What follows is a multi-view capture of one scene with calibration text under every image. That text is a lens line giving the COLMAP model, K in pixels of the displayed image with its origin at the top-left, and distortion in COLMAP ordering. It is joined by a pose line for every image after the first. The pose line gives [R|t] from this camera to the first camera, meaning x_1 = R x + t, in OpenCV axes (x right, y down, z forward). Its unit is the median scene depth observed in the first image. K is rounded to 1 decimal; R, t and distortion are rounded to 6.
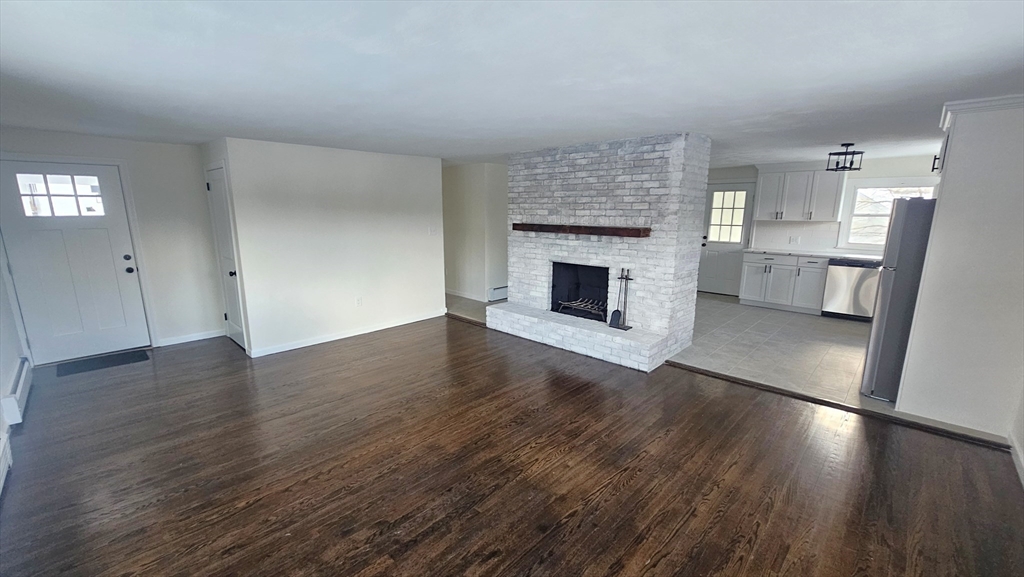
lens RADIAL K [[416.4, 0, 507.3], [0, 416.4, 292.2], [0, 0, 1]] dist [0.000367, -0.000438]
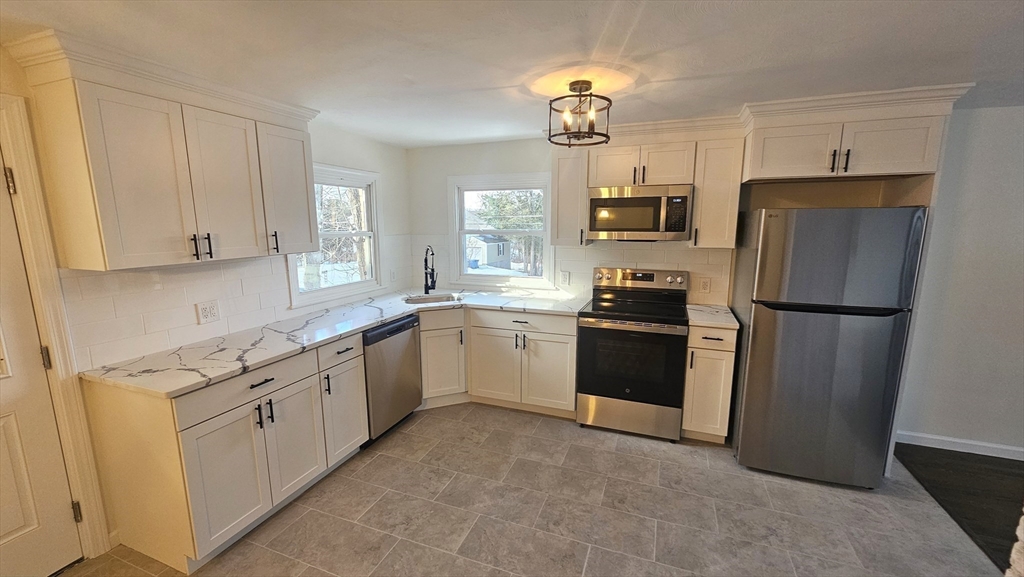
lens RADIAL K [[416.4, 0, 507.3], [0, 416.4, 292.2], [0, 0, 1]] dist [0.000367, -0.000438]
pose [[-0.391641, -0.158801, 0.906311, 0.388955], [0.183534, 0.951718, 0.246067, -0.261292], [-0.901628, 0.262708, -0.343587, 1.276420]]
